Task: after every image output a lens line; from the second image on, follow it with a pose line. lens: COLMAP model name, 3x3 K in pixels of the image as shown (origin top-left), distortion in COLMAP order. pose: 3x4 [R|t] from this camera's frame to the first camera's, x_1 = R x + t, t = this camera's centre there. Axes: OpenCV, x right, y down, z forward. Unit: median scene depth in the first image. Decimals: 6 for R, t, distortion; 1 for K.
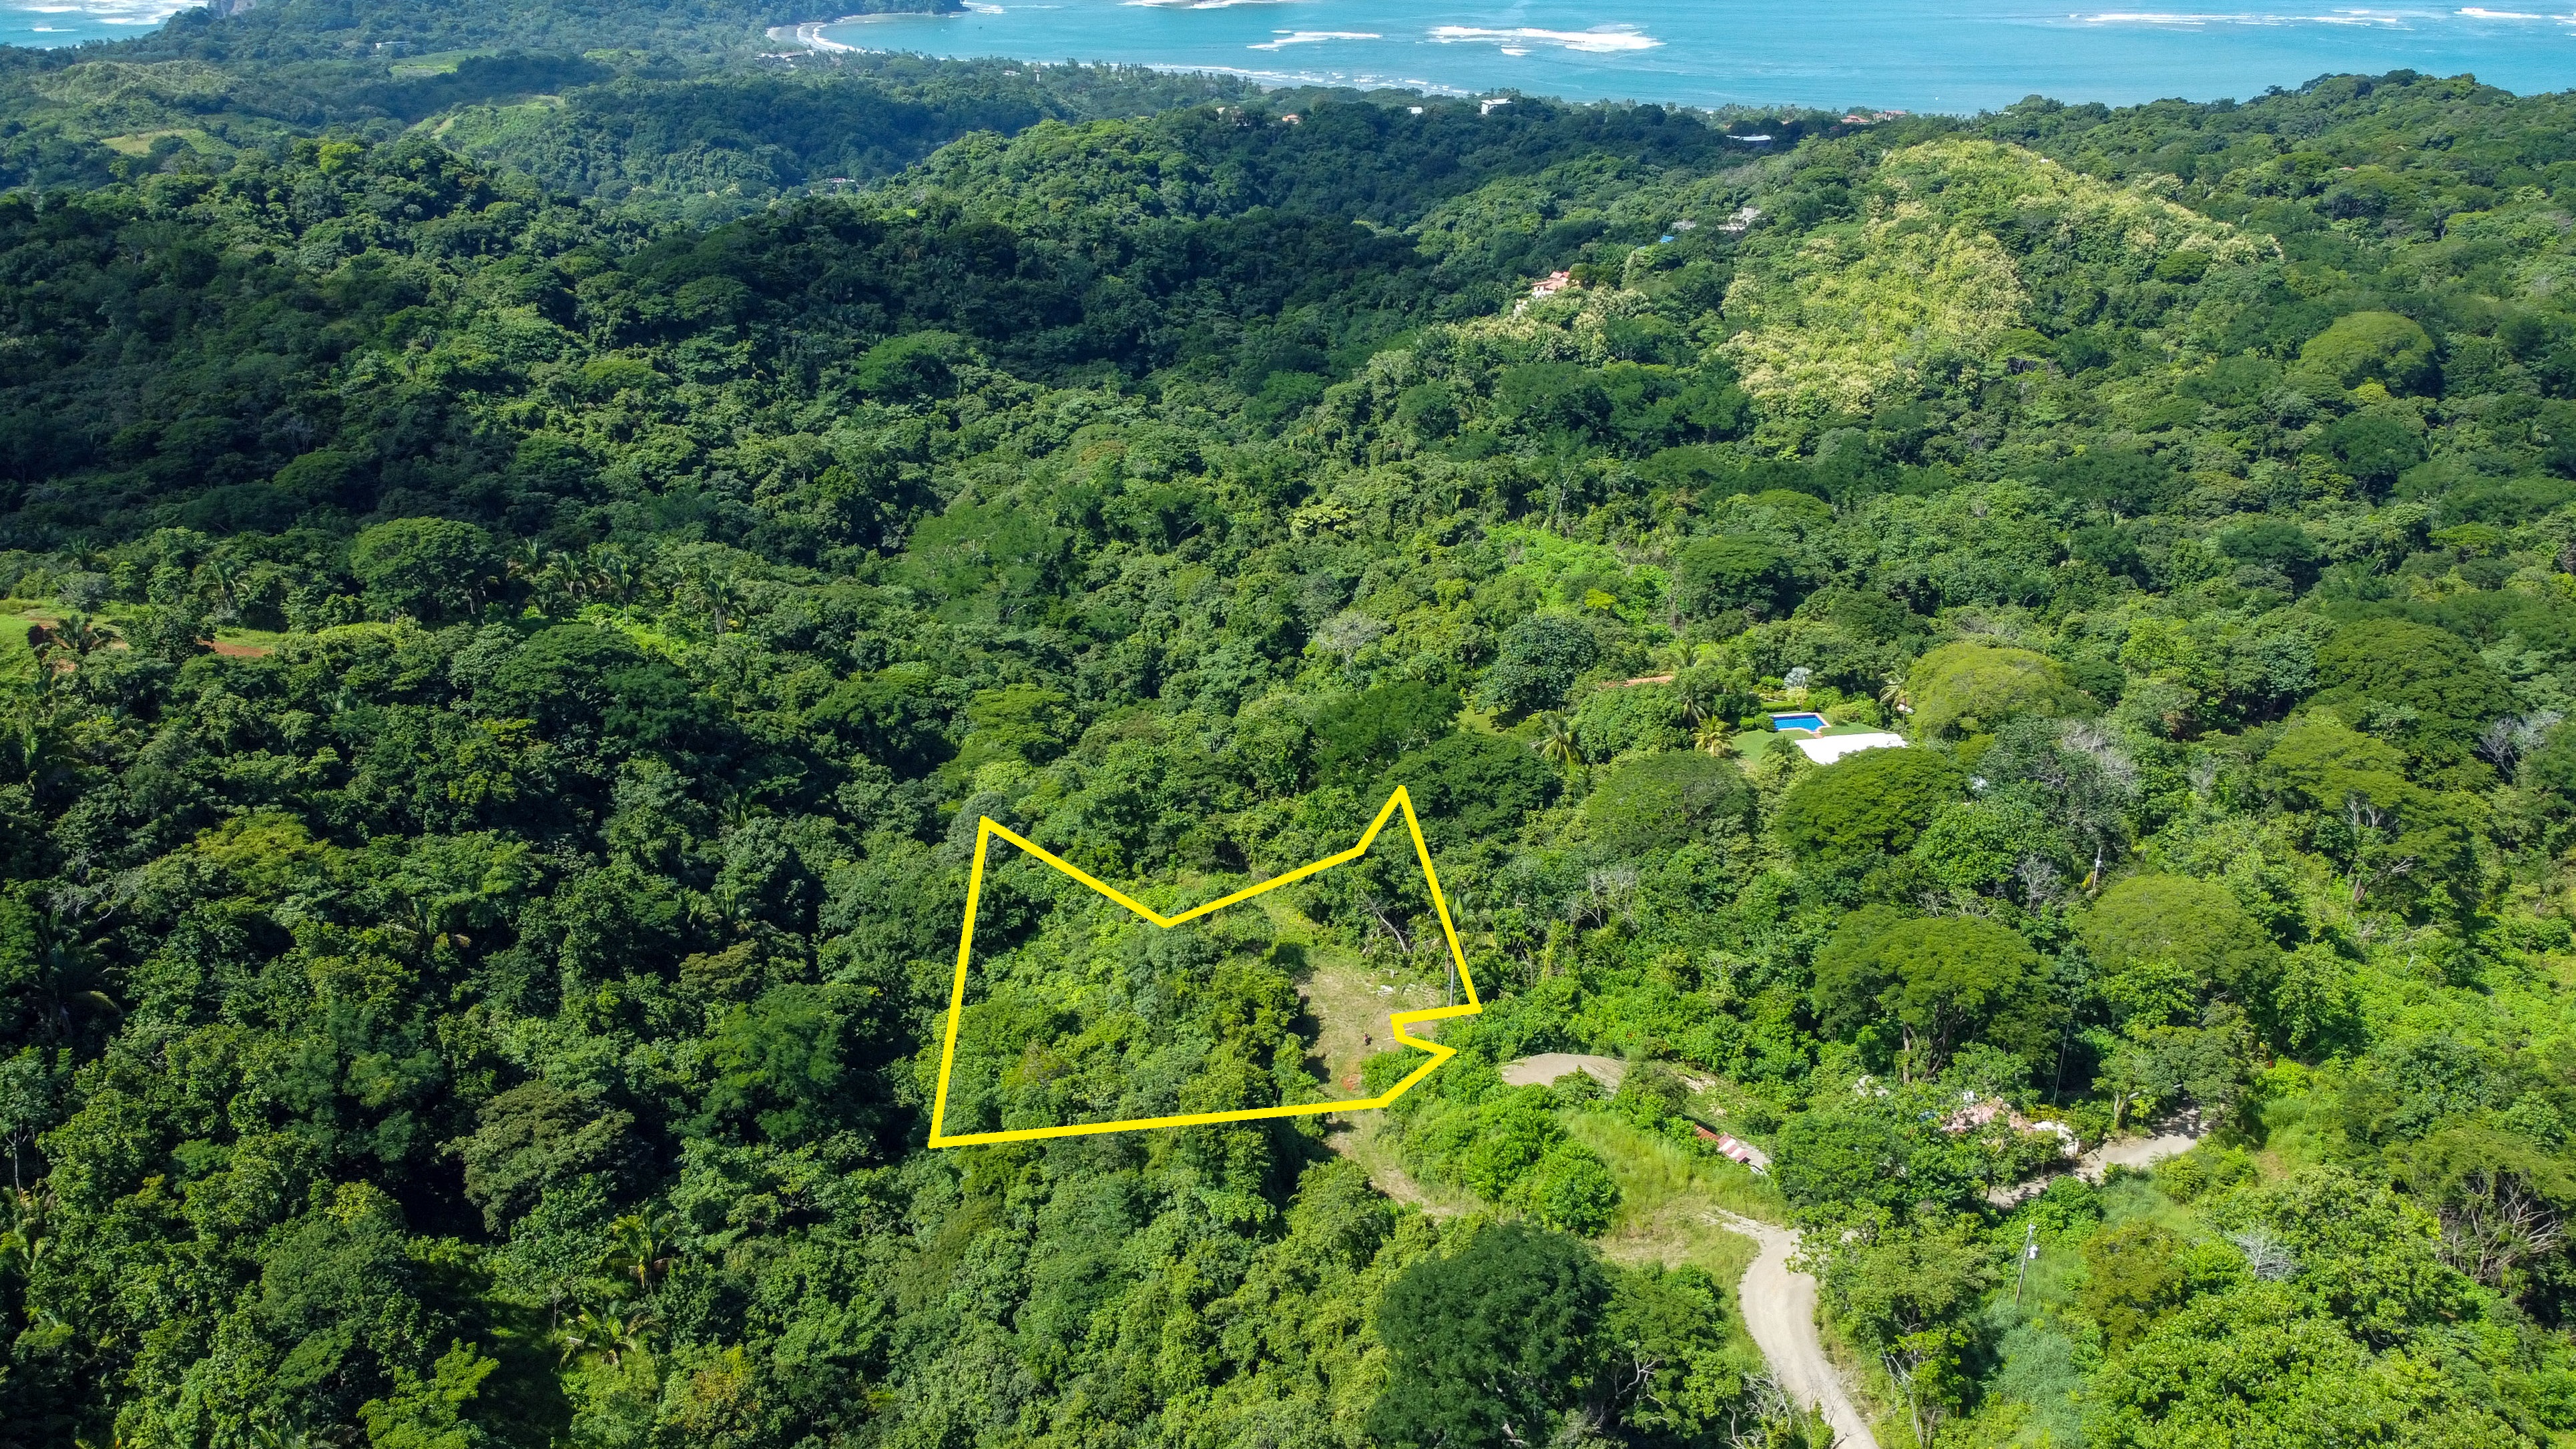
lens RADIAL K [[2018.8, 0, 1279.4], [0, 2018.8, 713.1], [0, 0, 1]] dist [0.007380, -0.015001]
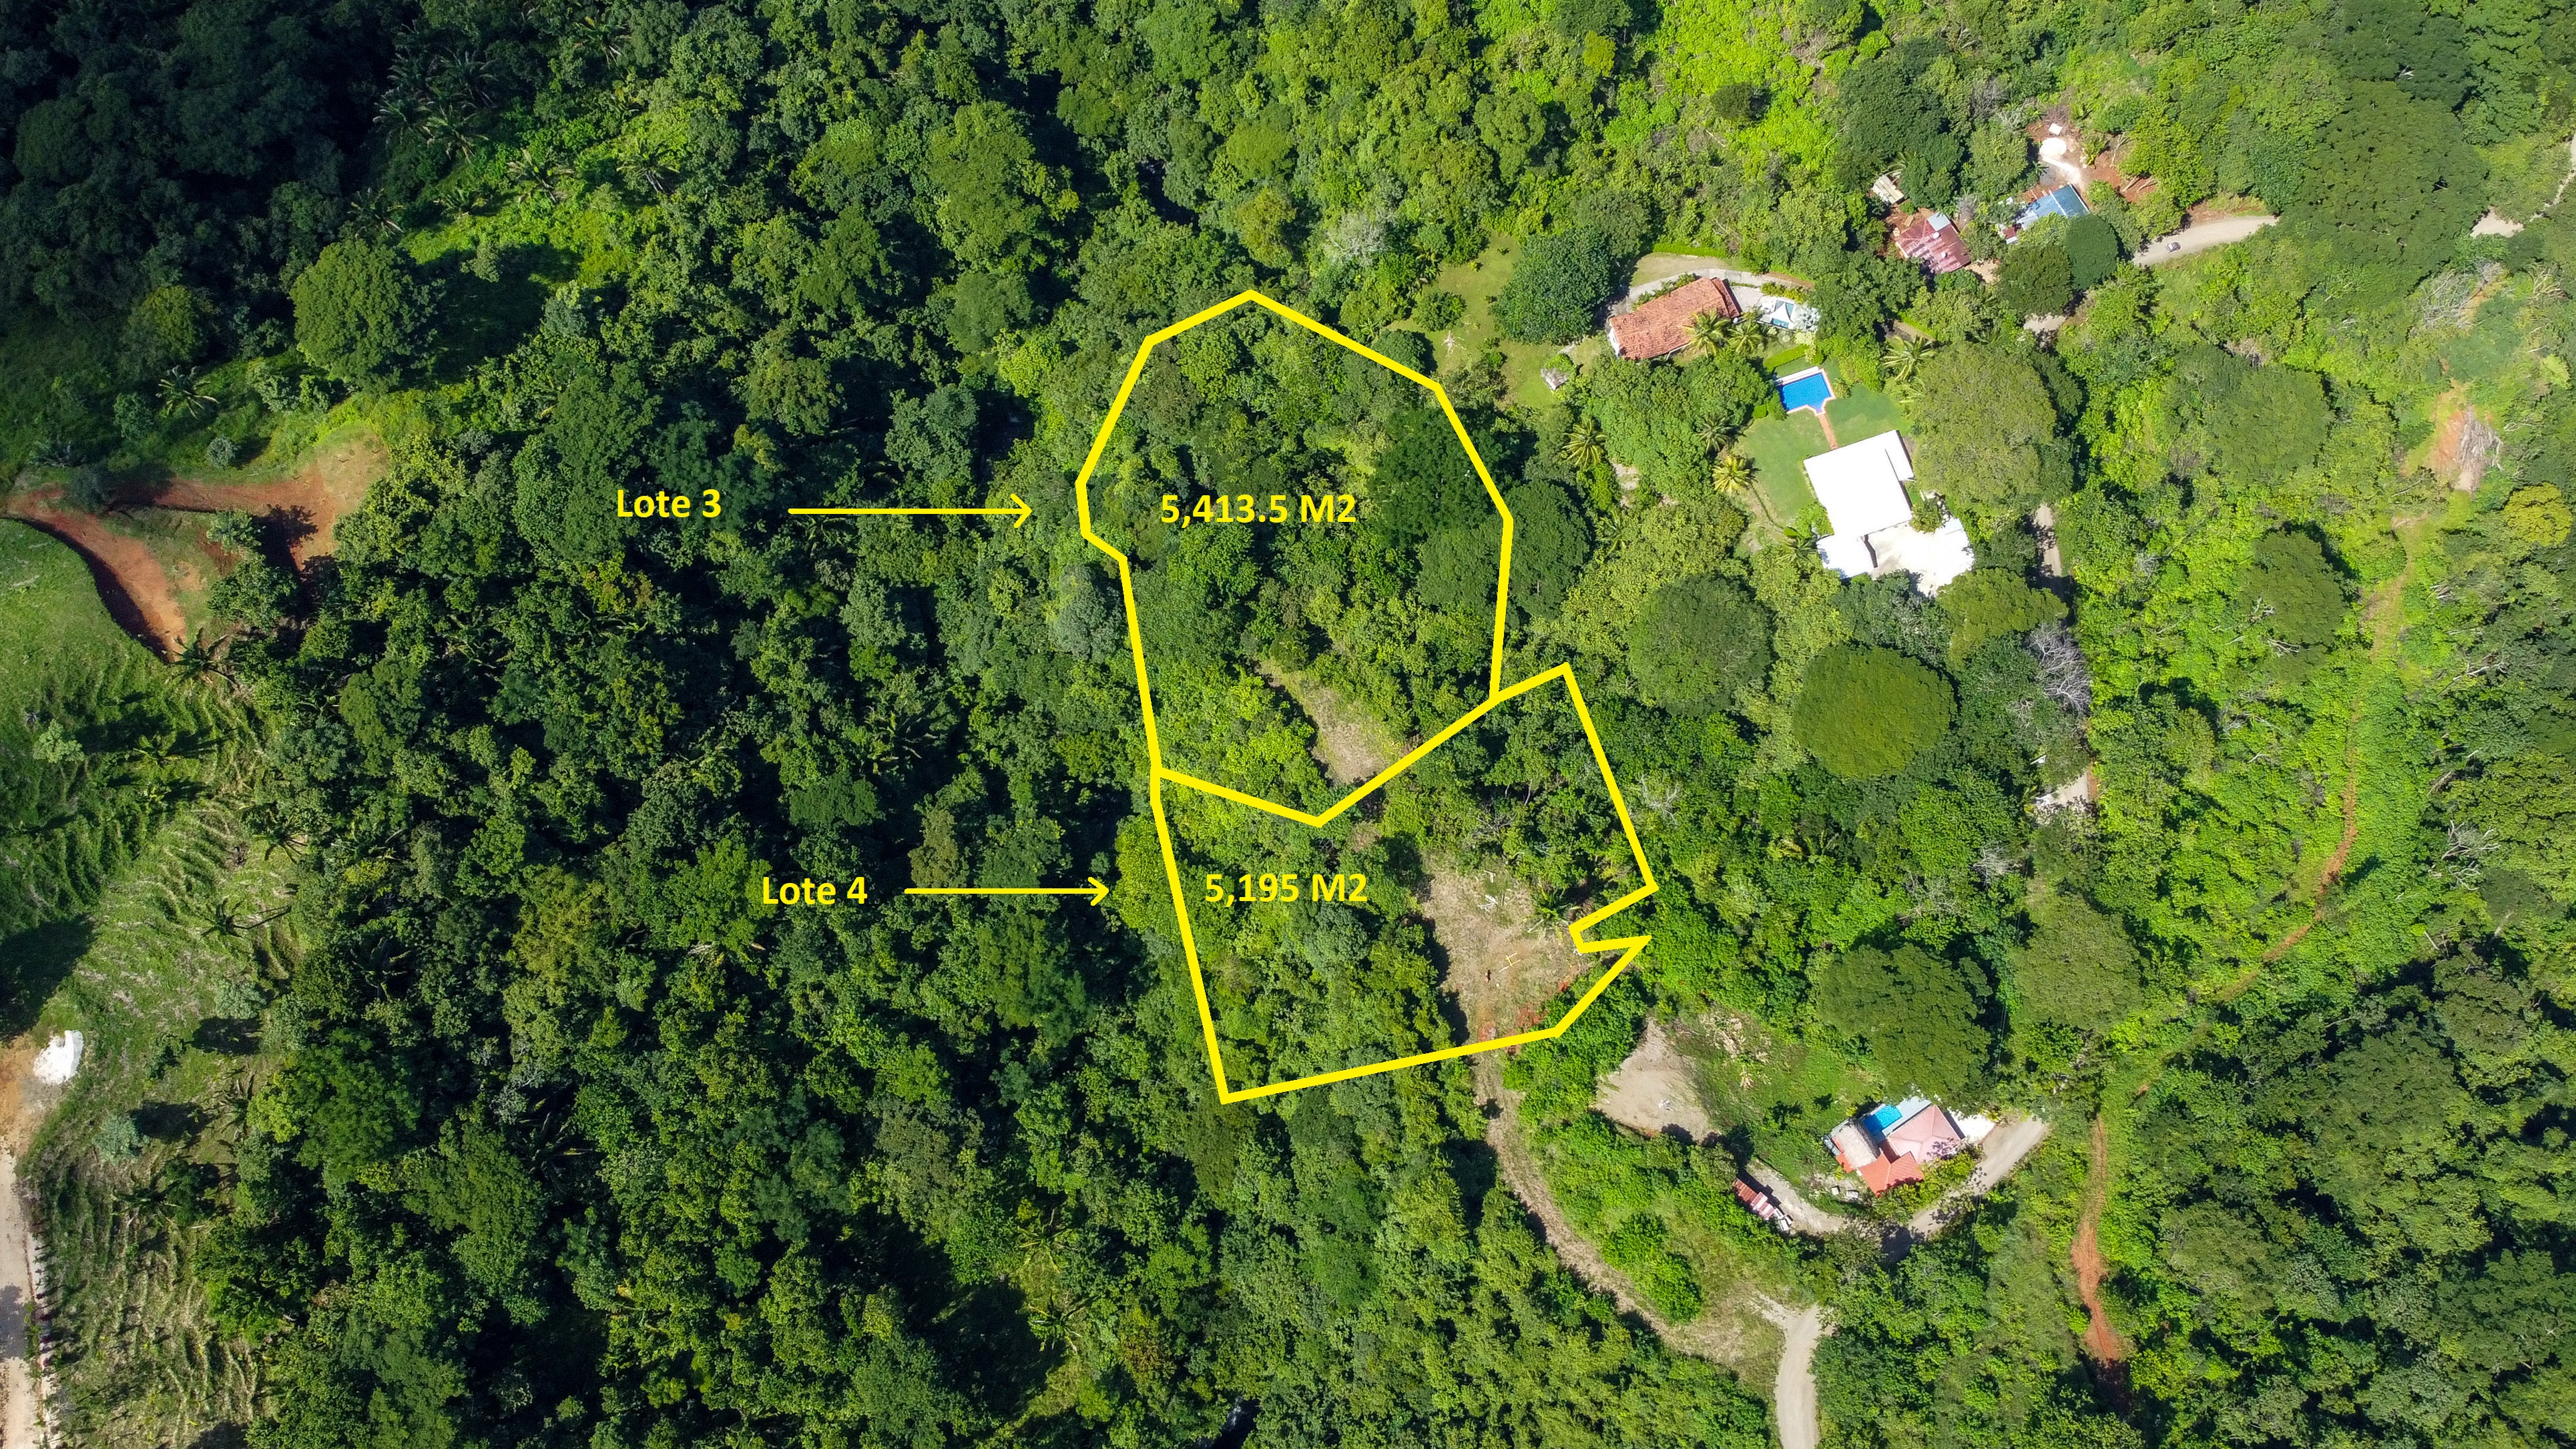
lens RADIAL K [[2018.8, 0, 1279.3], [0, 2018.8, 718.0], [0, 0, 1]] dist [0.007380, -0.015001]
pose [[0.985272, -0.169265, 0.024278, -0.069240], [0.073286, 0.546269, 0.834397, -0.756477], [-0.154496, -0.820329, 0.550629, 0.285857]]
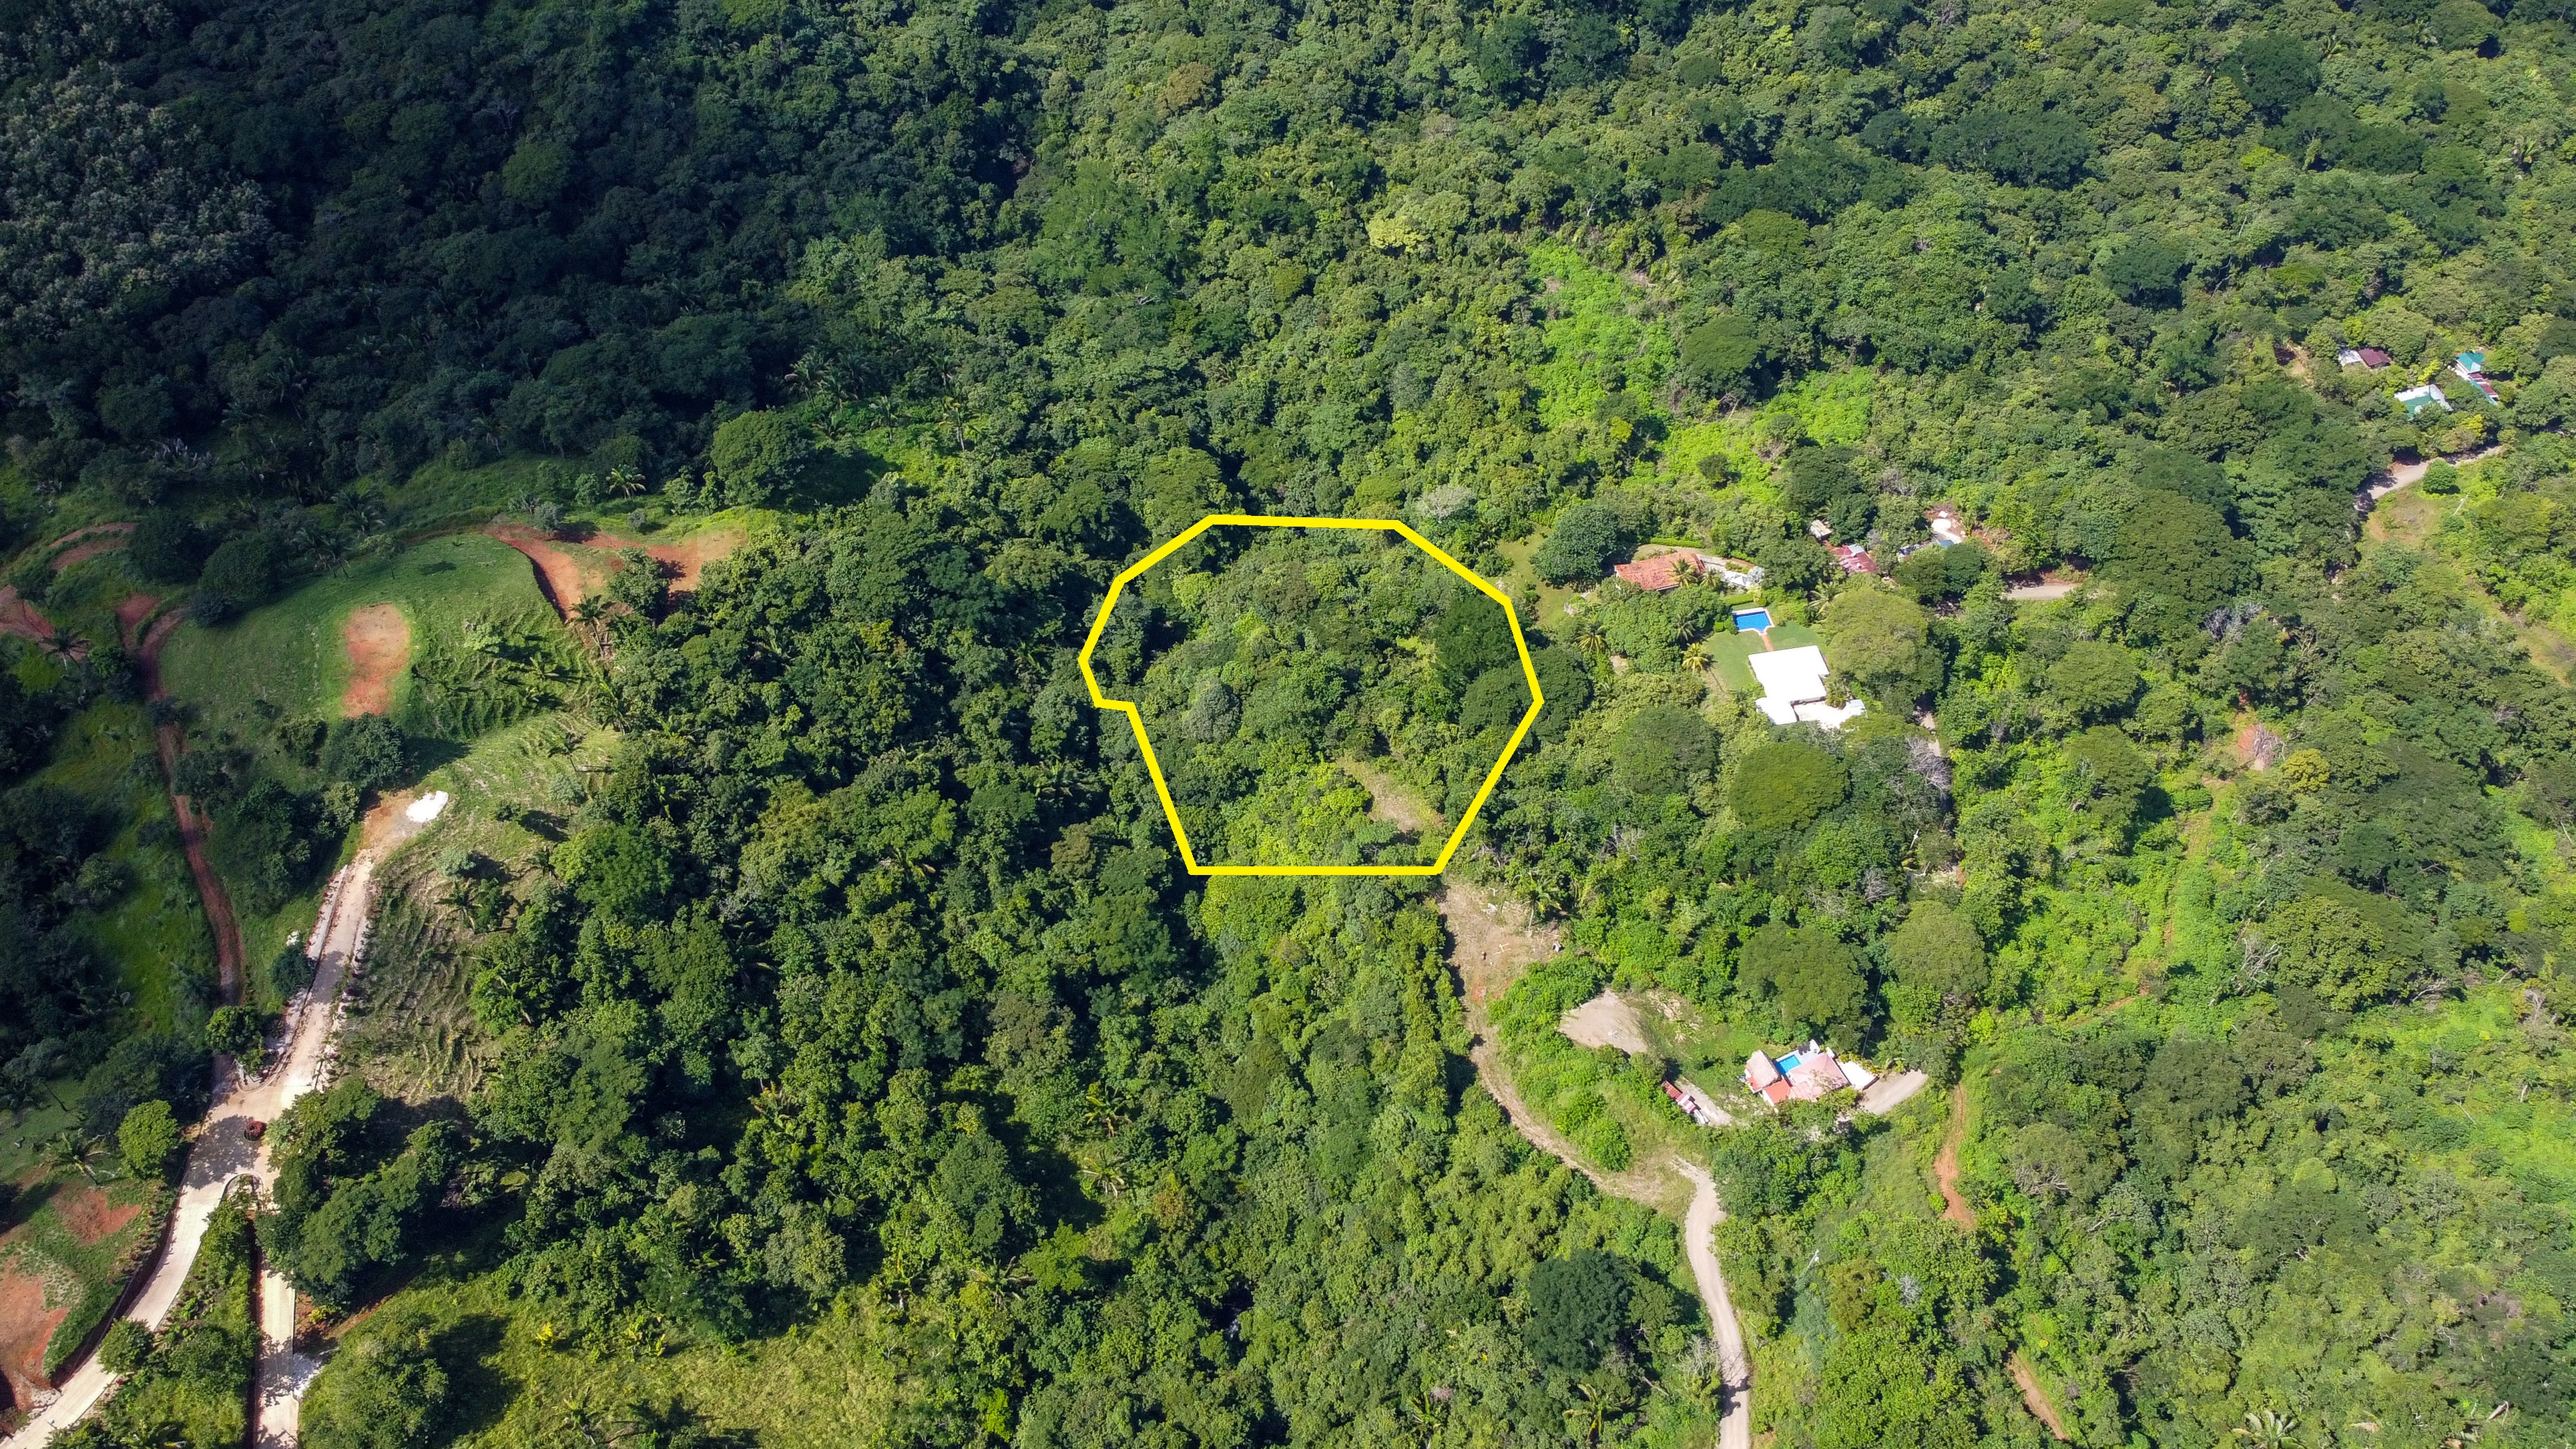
lens RADIAL K [[2018.8, 0, 1280.7], [0, 2018.8, 710.4], [0, 0, 1]] dist [0.007380, -0.015001]
pose [[0.999386, -0.019898, 0.028835, -0.124741], [0.003563, 0.876523, 0.481346, -0.605481], [-0.034853, -0.480948, 0.876056, -0.298063]]
